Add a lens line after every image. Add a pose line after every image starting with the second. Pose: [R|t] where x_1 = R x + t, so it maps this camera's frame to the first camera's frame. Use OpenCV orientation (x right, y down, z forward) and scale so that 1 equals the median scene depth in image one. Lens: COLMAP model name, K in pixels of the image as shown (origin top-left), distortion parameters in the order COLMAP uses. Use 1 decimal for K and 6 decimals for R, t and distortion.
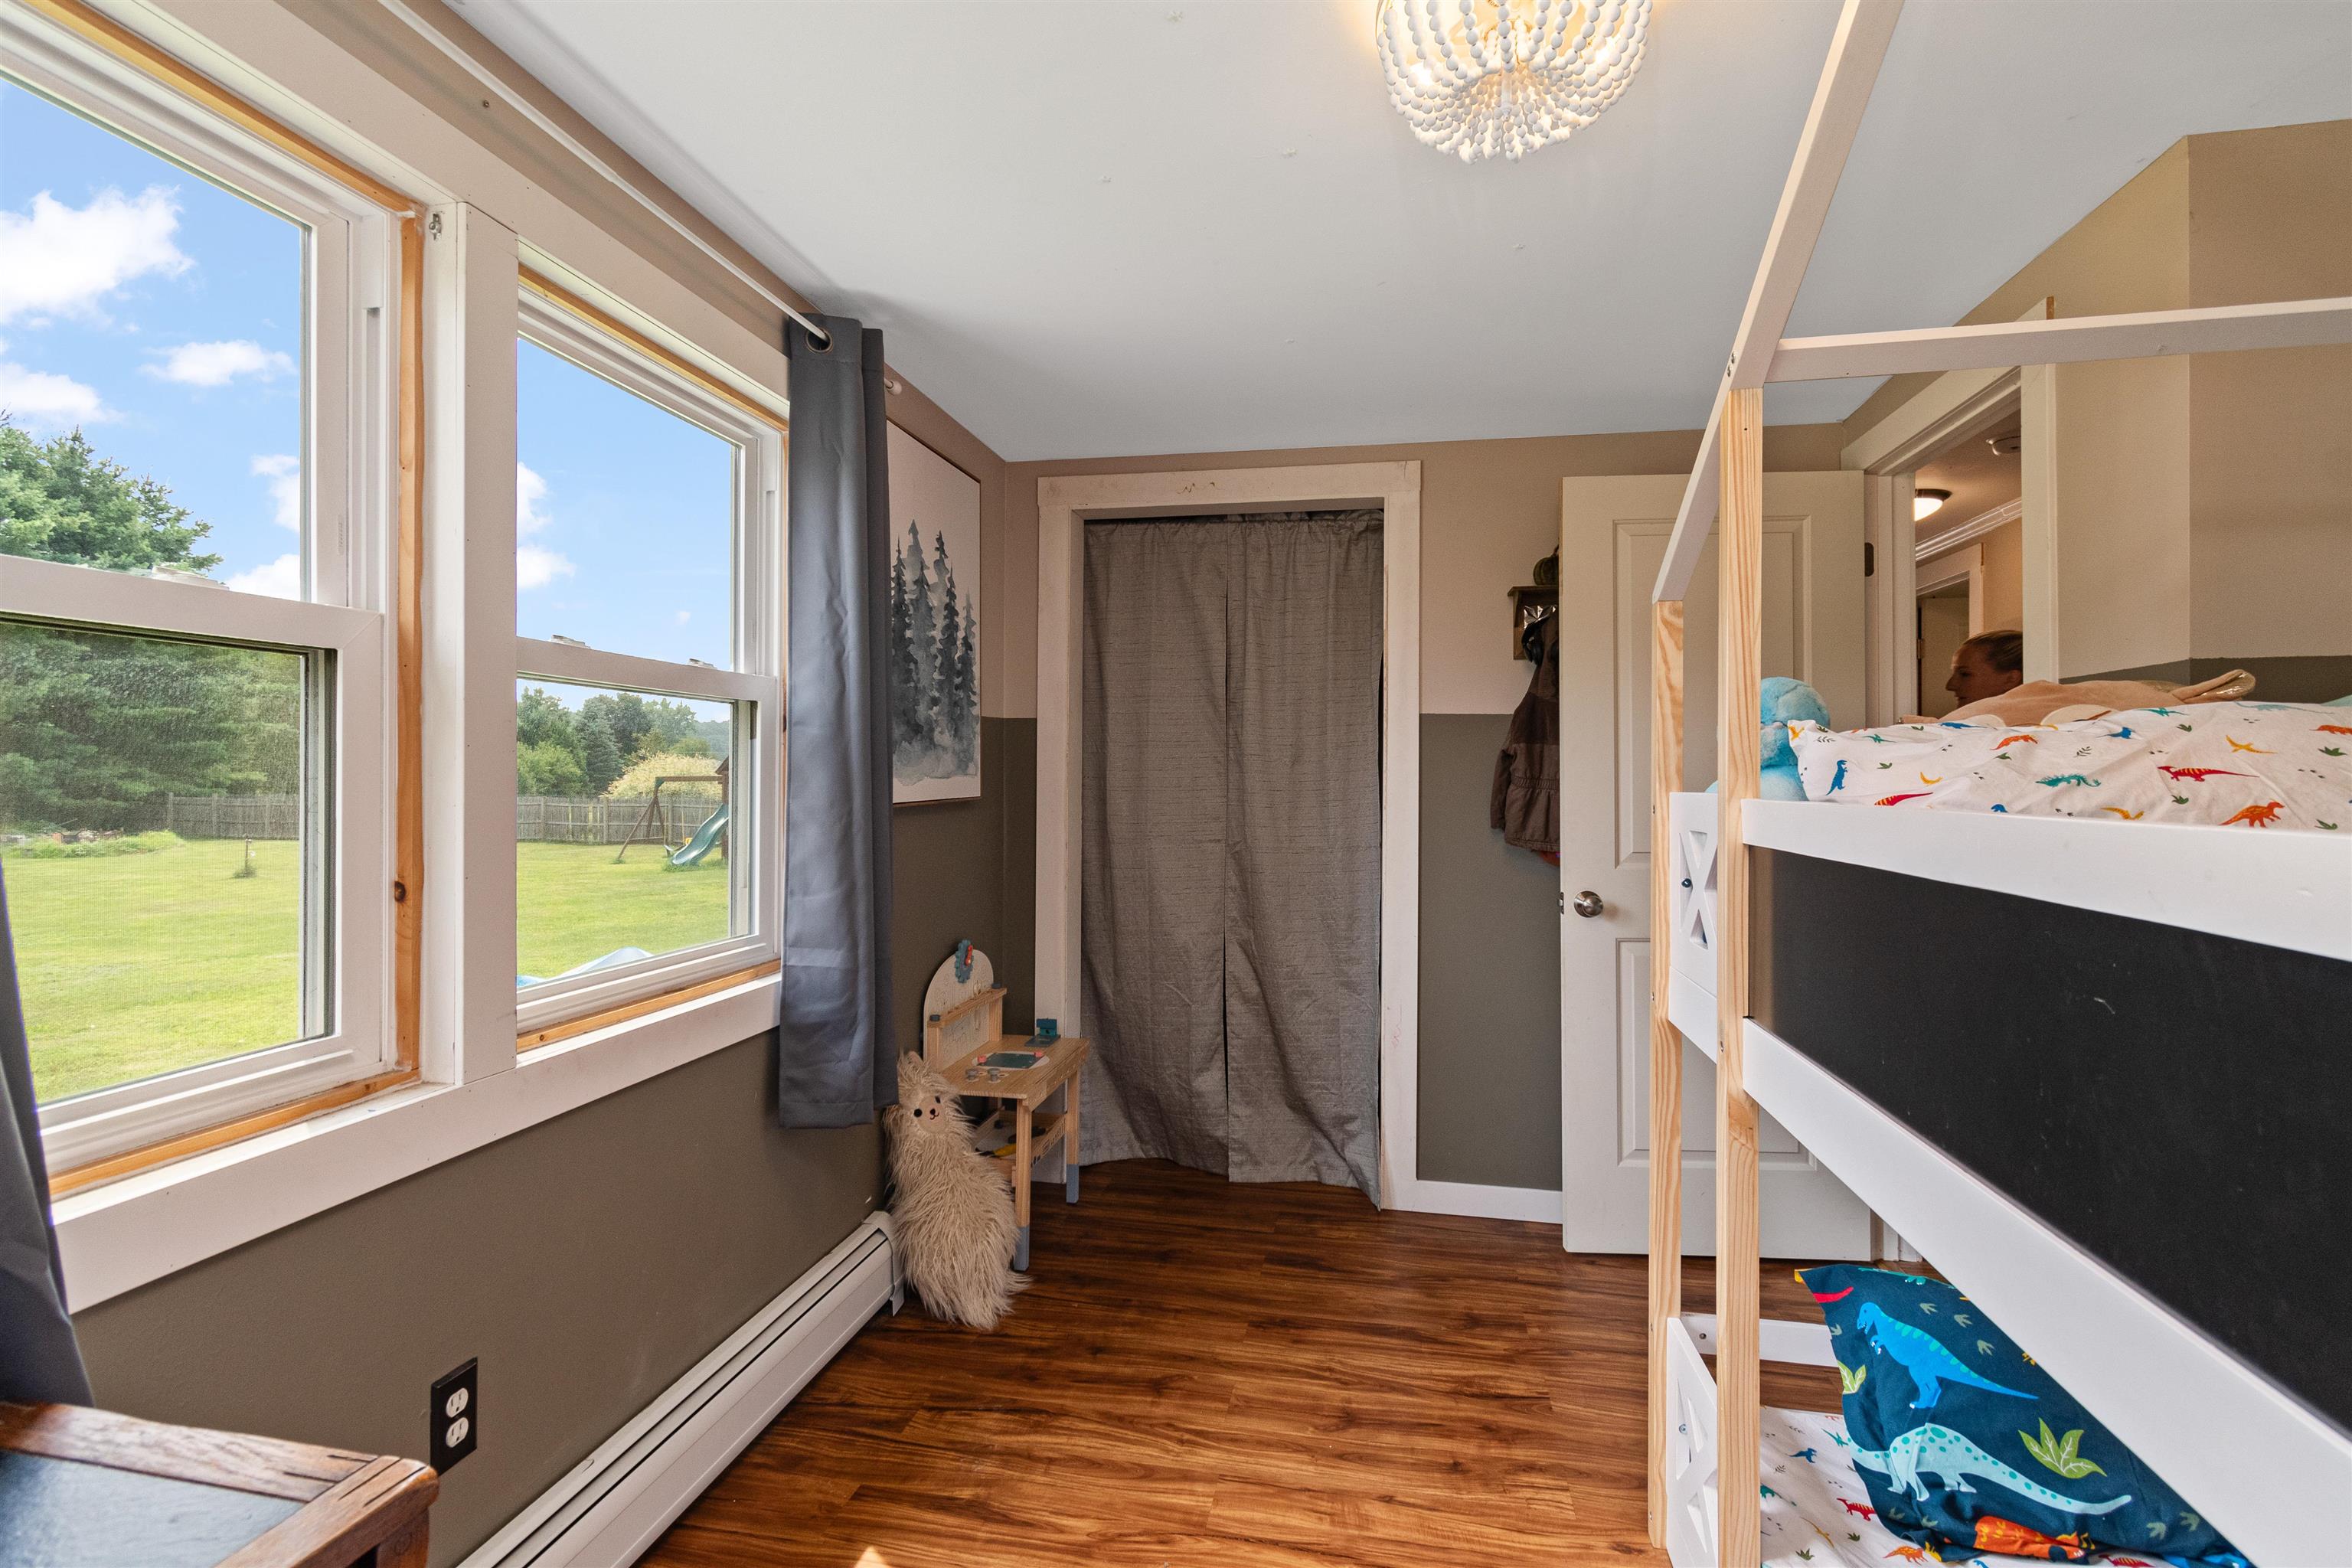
lens RADIAL K [[1102.5, 0, 1182.4], [0, 1102.5, 779.4], [0, 0, 1]] dist [0.001734, 0.001246]
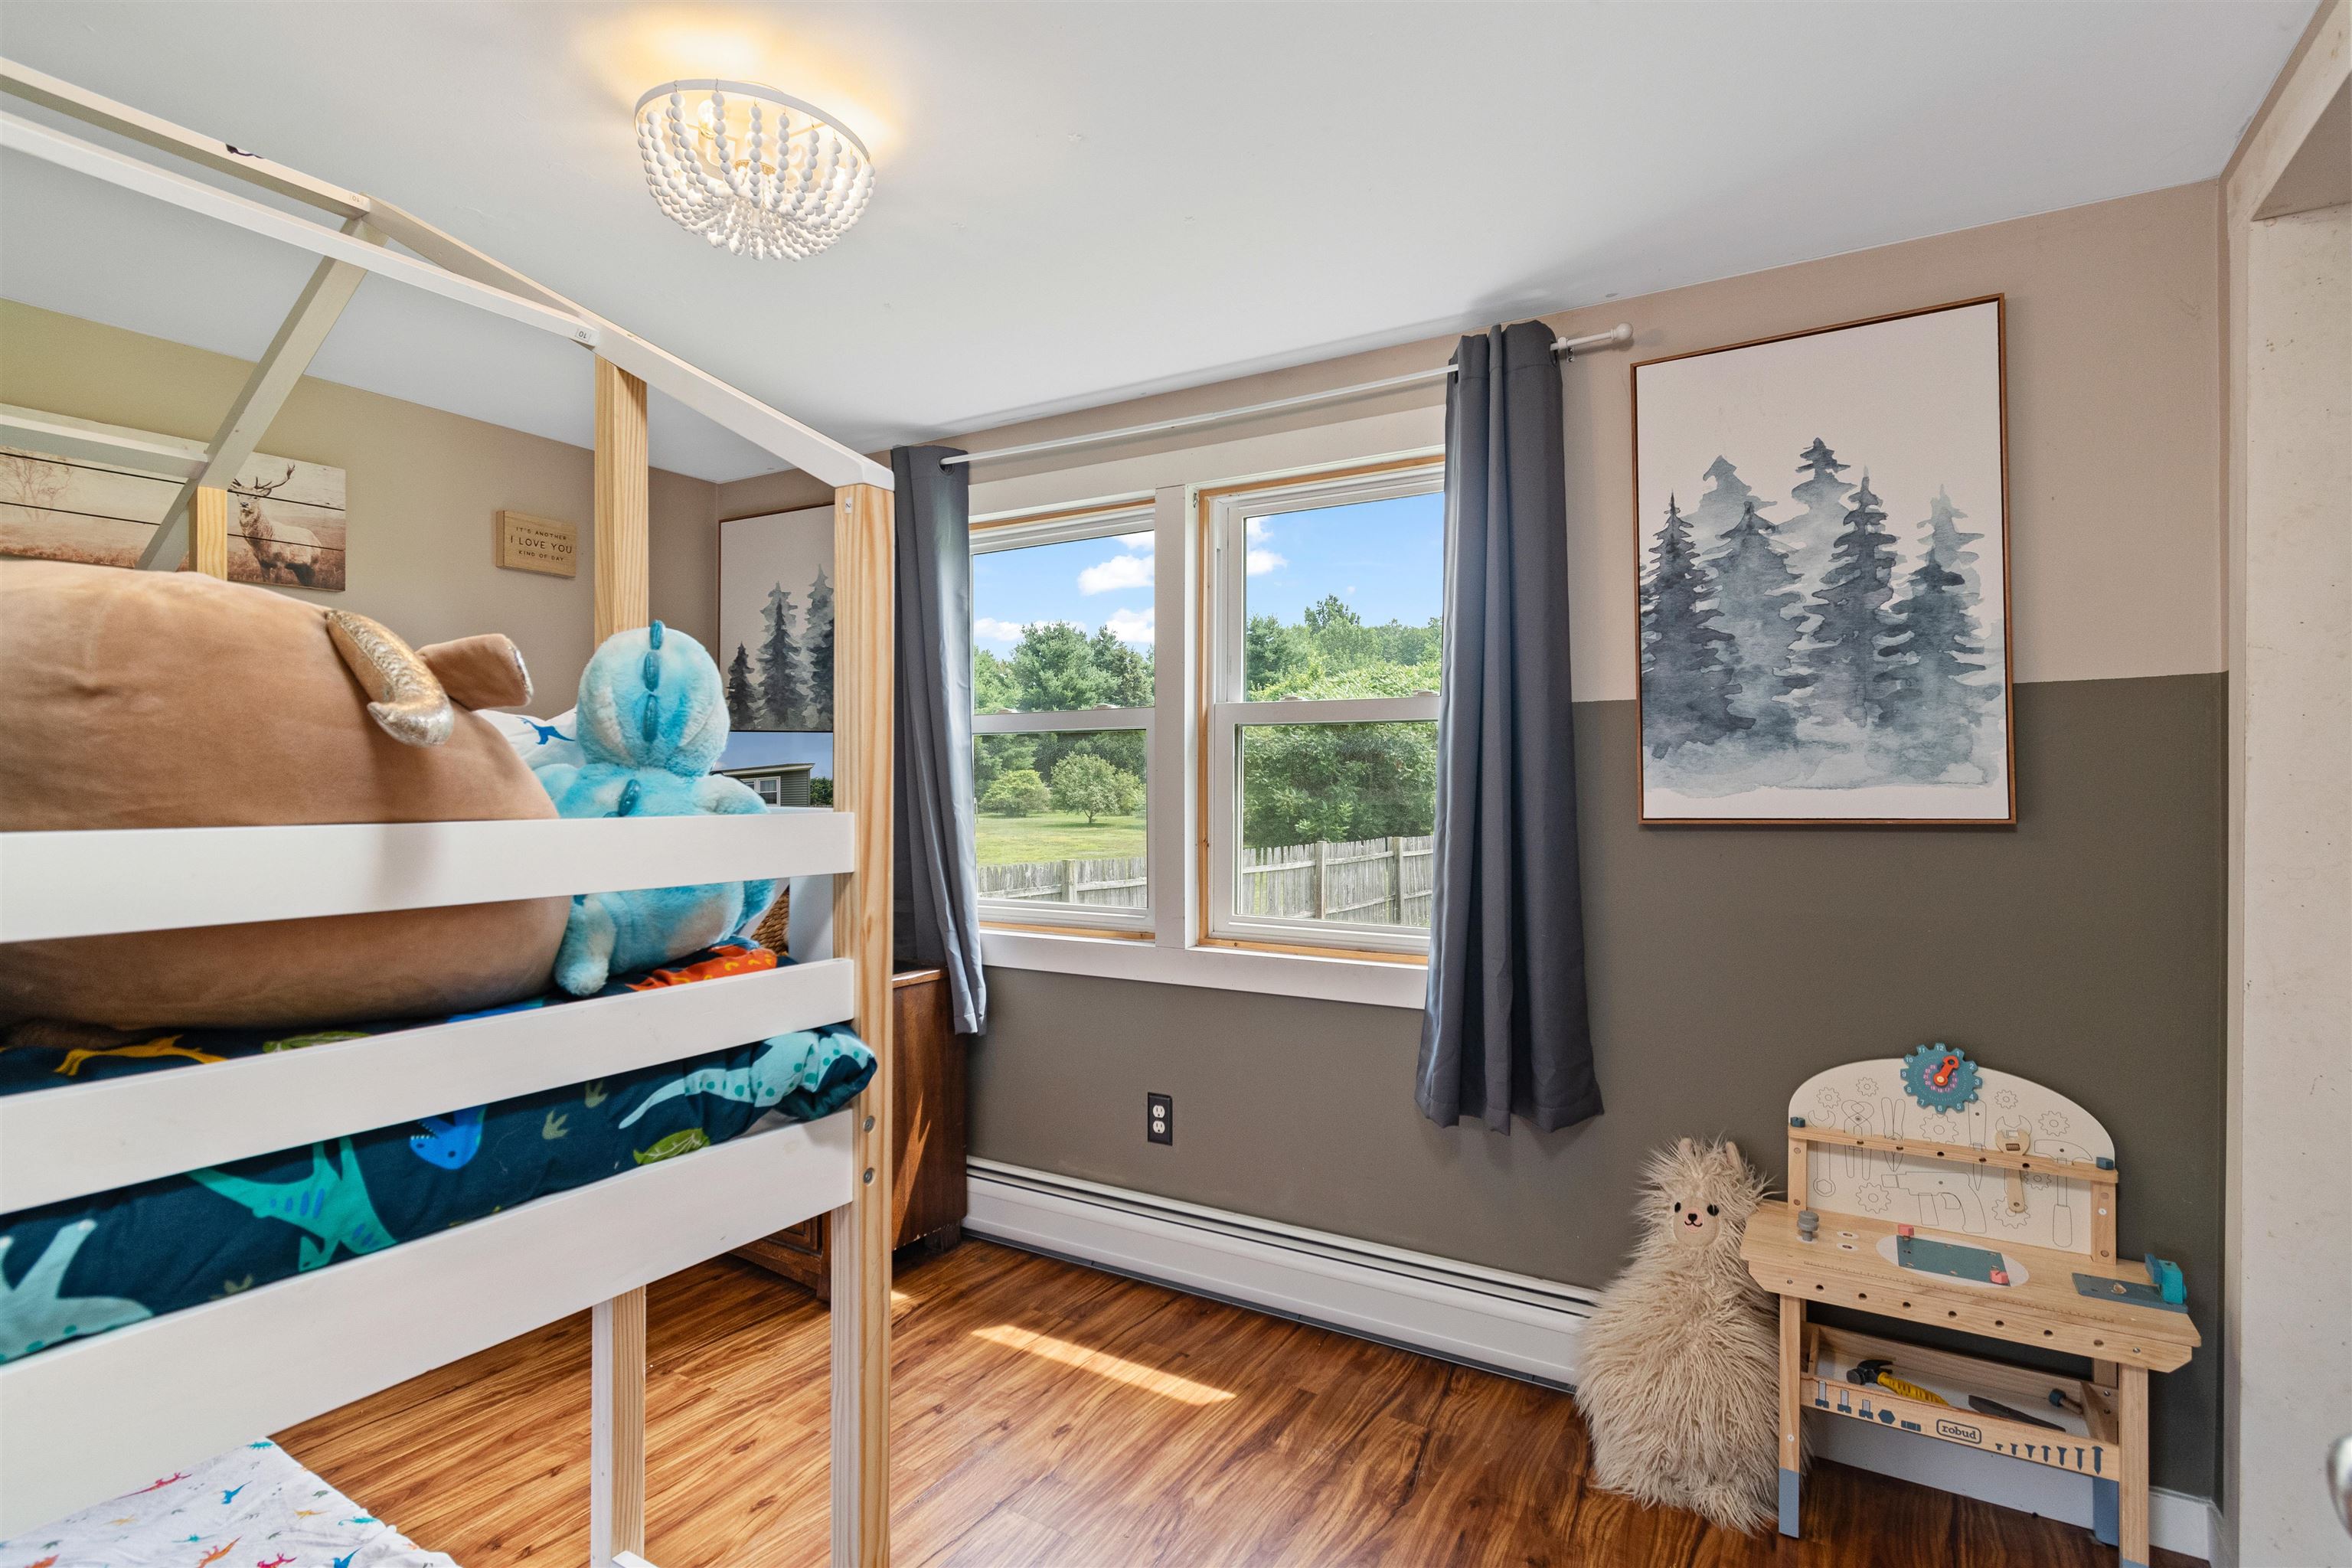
lens RADIAL K [[1149.0, 0, 1187.0], [0, 1149.0, 781.3], [0, 0, 1]] dist [0.001452, 0.000082]
pose [[-0.345569, -0.003131, -0.938388, 0.704311], [-0.002088, 0.999995, -0.002567, -0.003490], [0.938391, 0.001072, -0.345574, 1.012222]]
